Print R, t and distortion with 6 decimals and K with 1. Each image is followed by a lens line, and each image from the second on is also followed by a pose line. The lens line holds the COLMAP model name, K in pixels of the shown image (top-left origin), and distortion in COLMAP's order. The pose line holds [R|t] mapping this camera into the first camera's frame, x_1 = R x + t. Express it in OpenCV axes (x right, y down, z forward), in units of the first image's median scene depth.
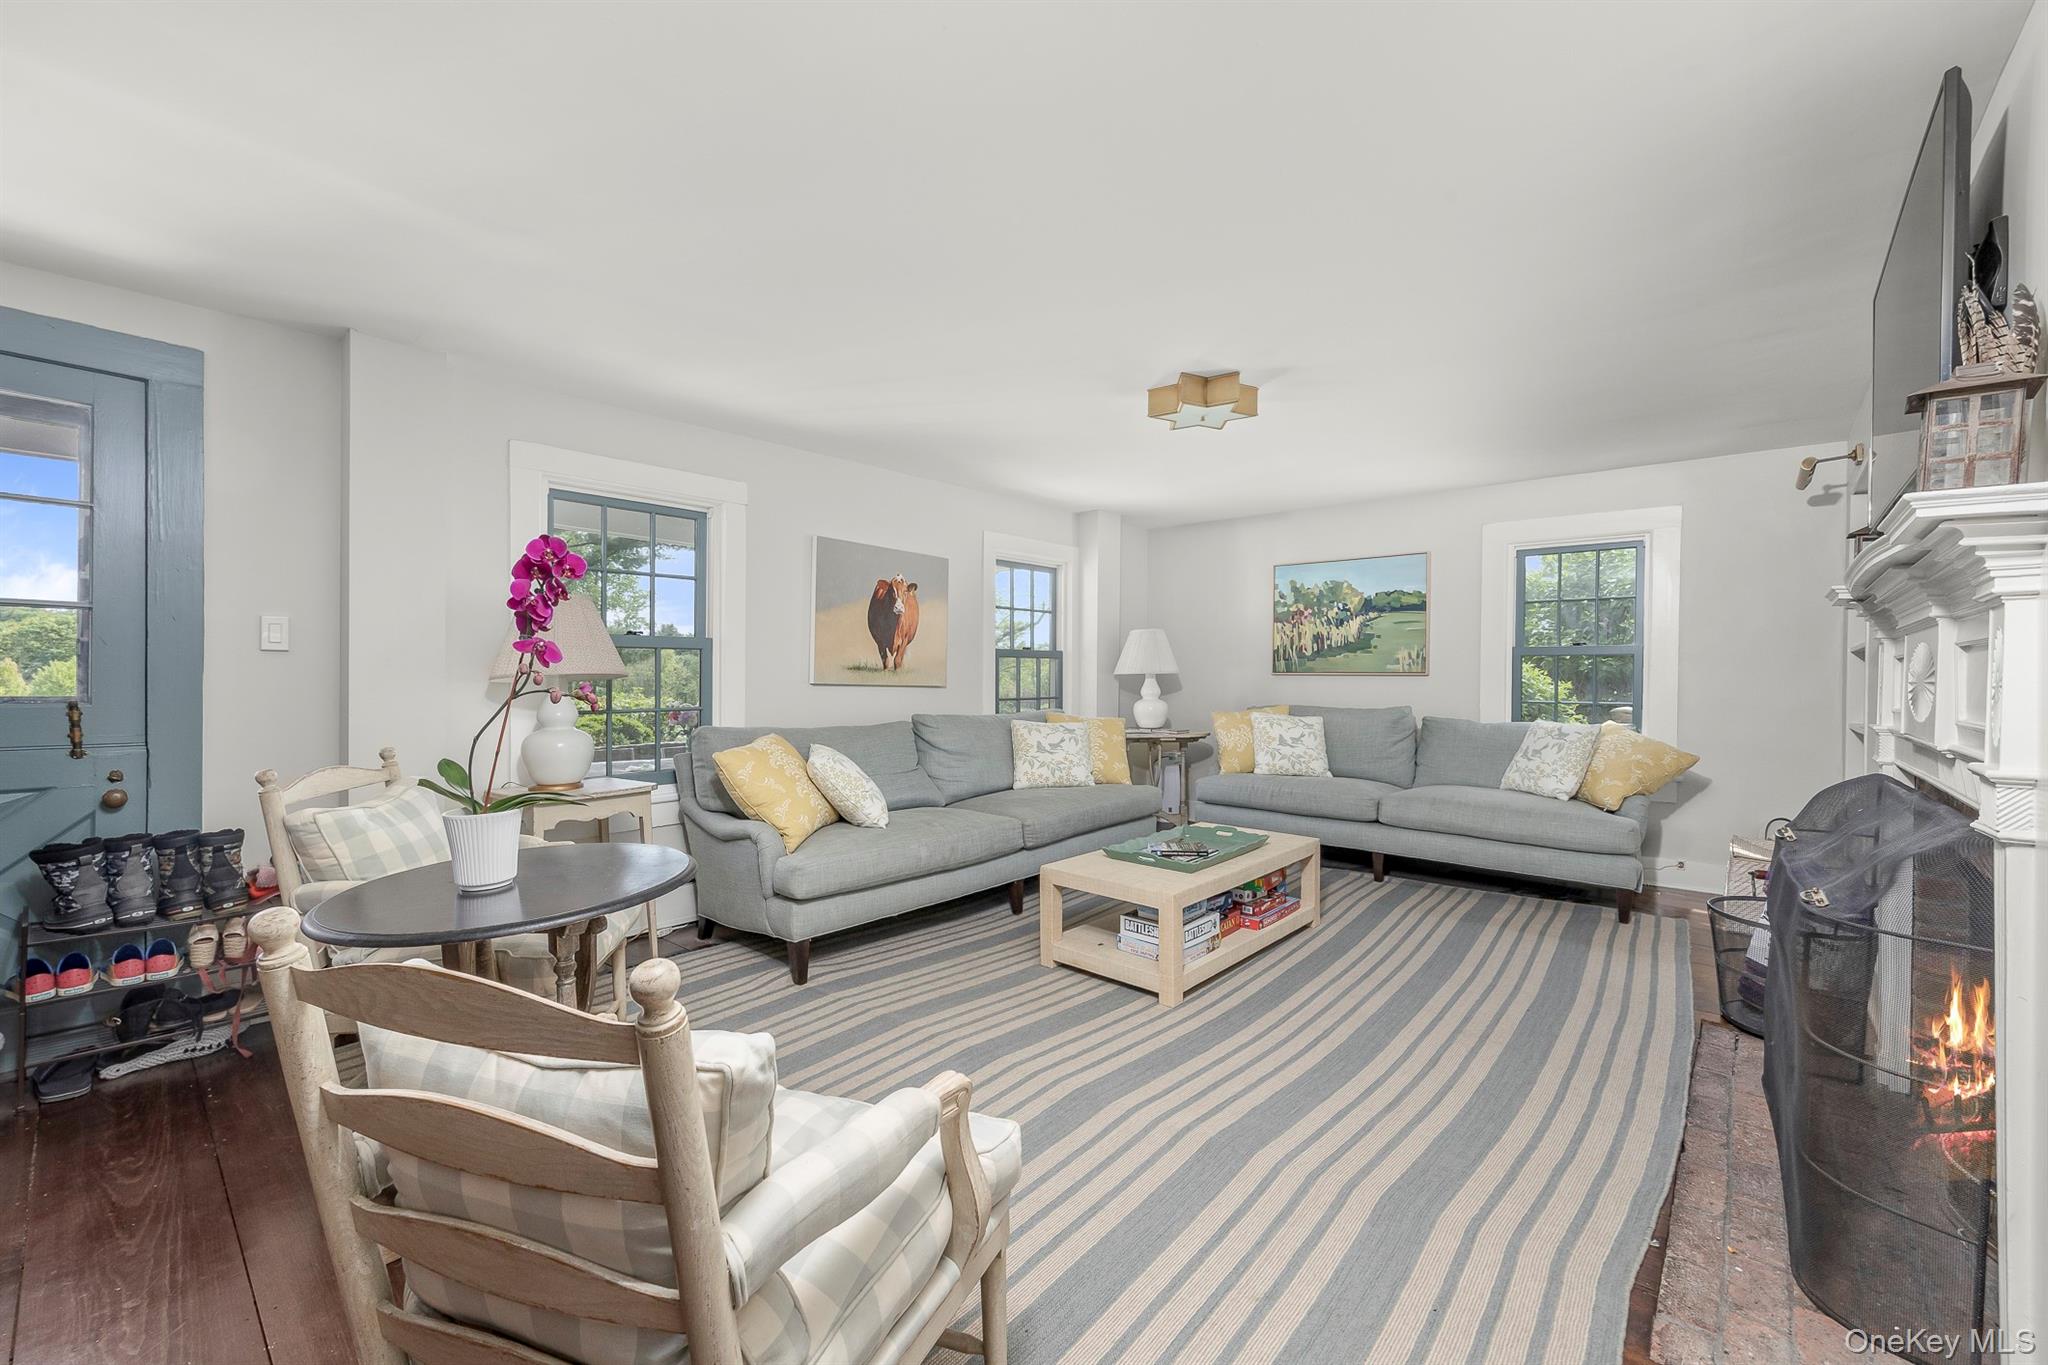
lens RADIAL K [[816.7, 0, 1025.4], [0, 816.7, 679.8], [0, 0, 1]] dist [-0.010417, 0.000091]
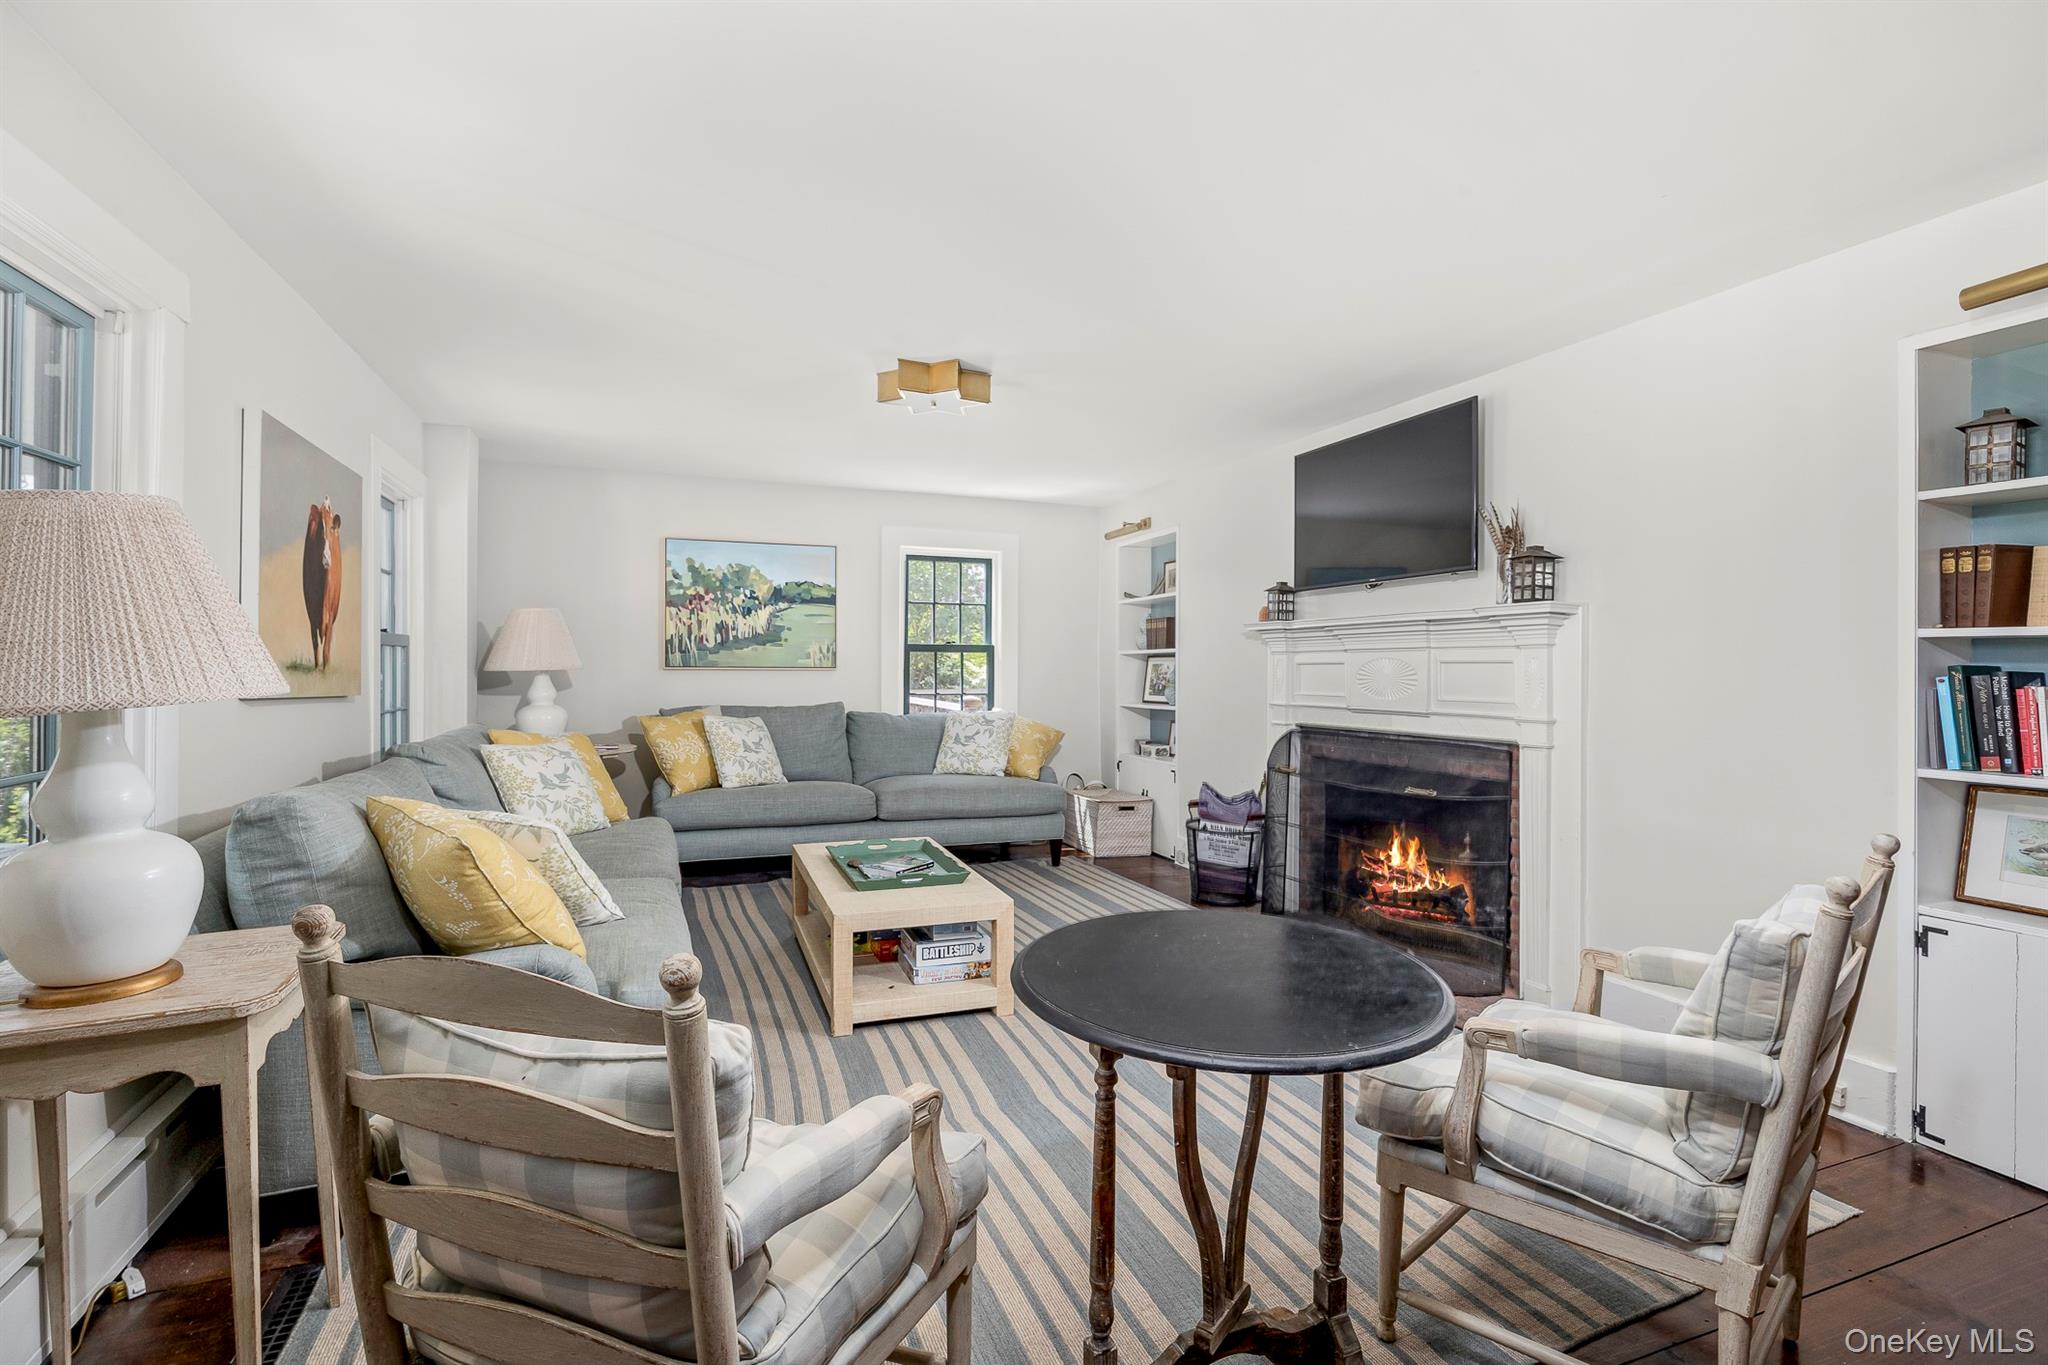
lens RADIAL K [[991.2, 0, 1029.4], [0, 991.2, 674.5], [0, 0, 1]] dist [0.003446, 0.000013]
pose [[0.474693, -0.011037, 0.880082, -0.437704], [0.003707, 0.999938, 0.010541, -0.011338], [-0.880144, -0.001741, 0.474704, 0.212249]]
